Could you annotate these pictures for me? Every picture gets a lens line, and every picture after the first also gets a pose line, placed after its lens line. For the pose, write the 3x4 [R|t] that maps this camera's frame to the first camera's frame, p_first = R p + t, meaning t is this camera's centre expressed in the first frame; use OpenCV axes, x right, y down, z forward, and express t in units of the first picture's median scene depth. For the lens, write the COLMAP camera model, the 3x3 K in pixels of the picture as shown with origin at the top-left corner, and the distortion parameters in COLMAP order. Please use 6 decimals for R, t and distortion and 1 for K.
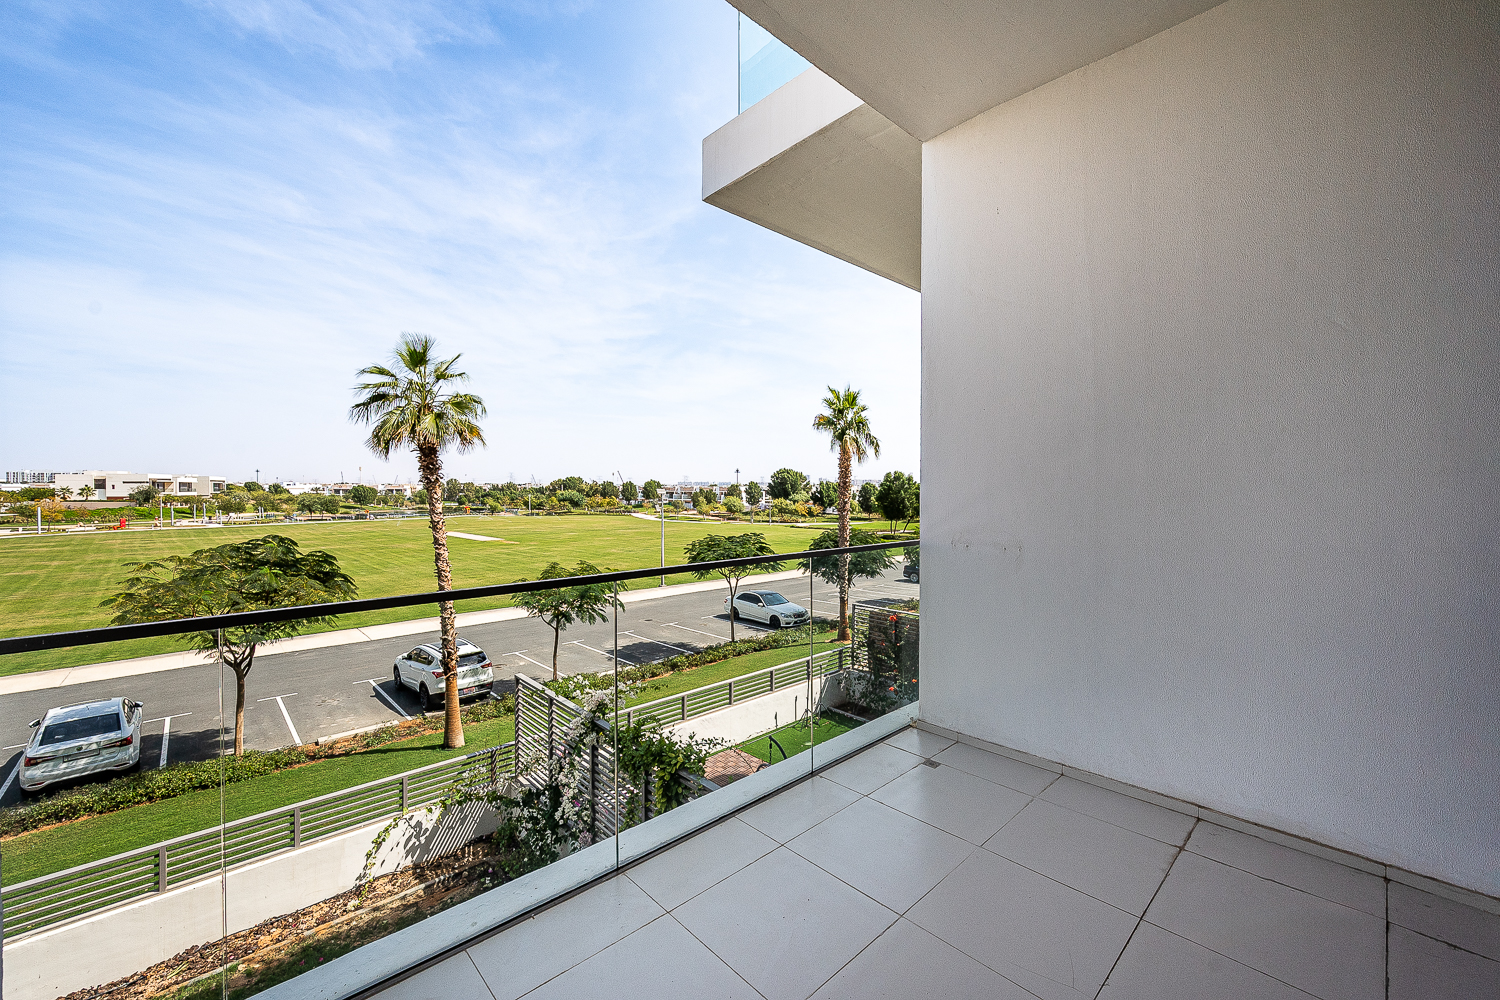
lens RADIAL K [[596.2, 0, 741.7], [0, 596.2, 492.8], [0, 0, 1]] dist [-0.004438, 0.000519]
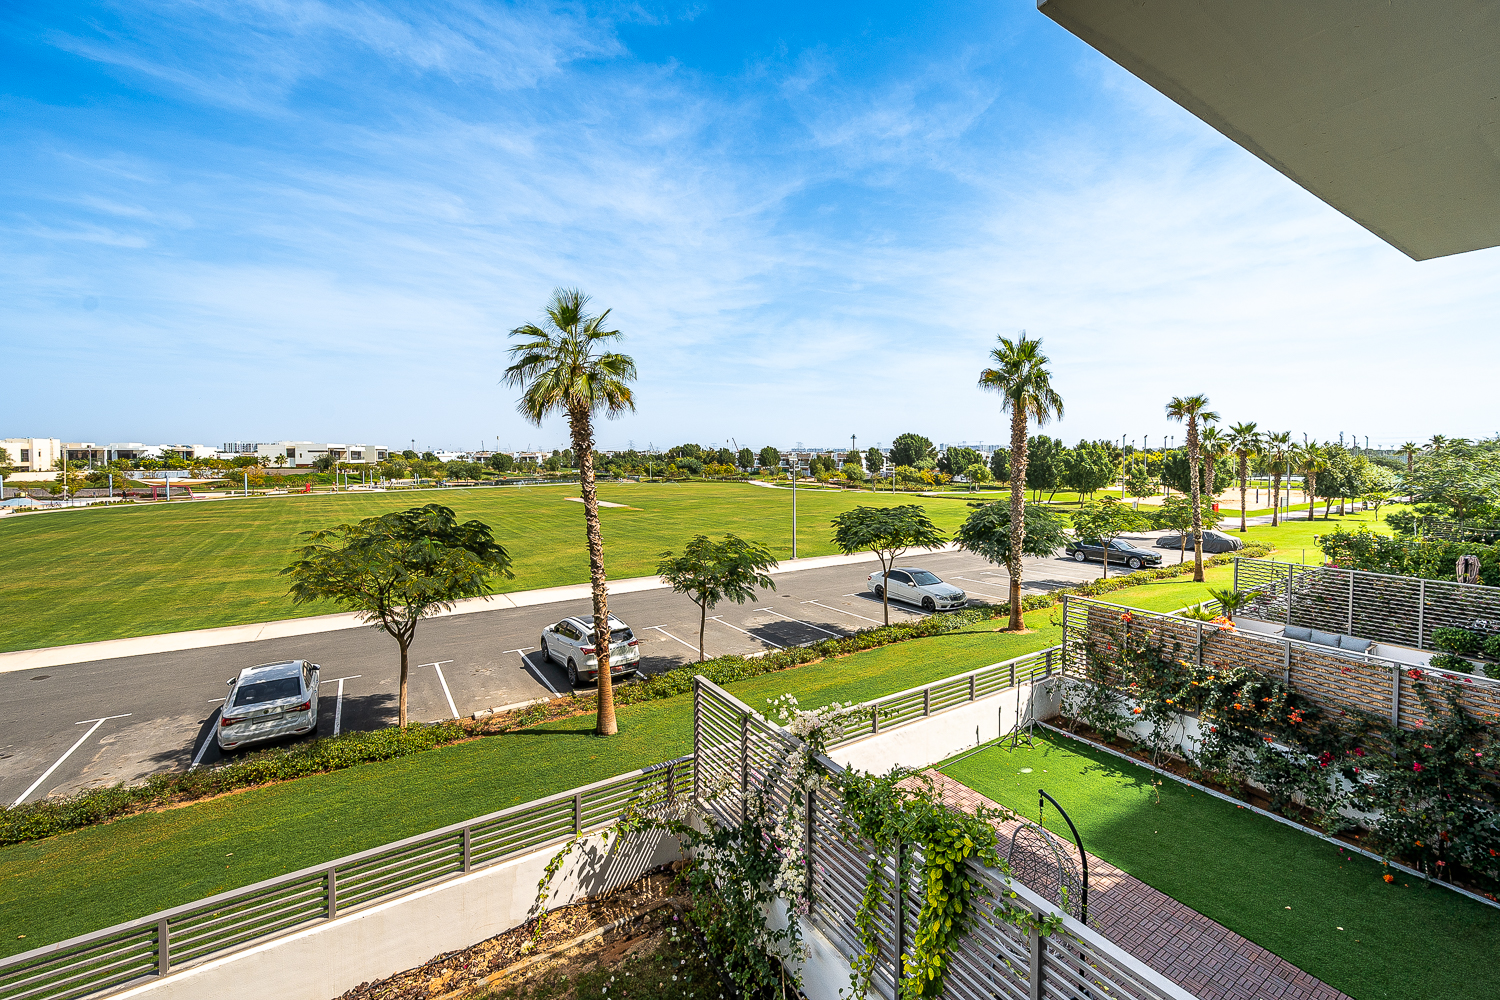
lens RADIAL K [[596.2, 0, 736.9], [0, 596.2, 466.4], [0, 0, 1]] dist [-0.004438, 0.000519]
pose [[0.983065, 0.000148, -0.183259, -0.092725], [0.001925, 0.999936, 0.011133, -0.000674], [0.183249, -0.011298, 0.983002, 0.103780]]
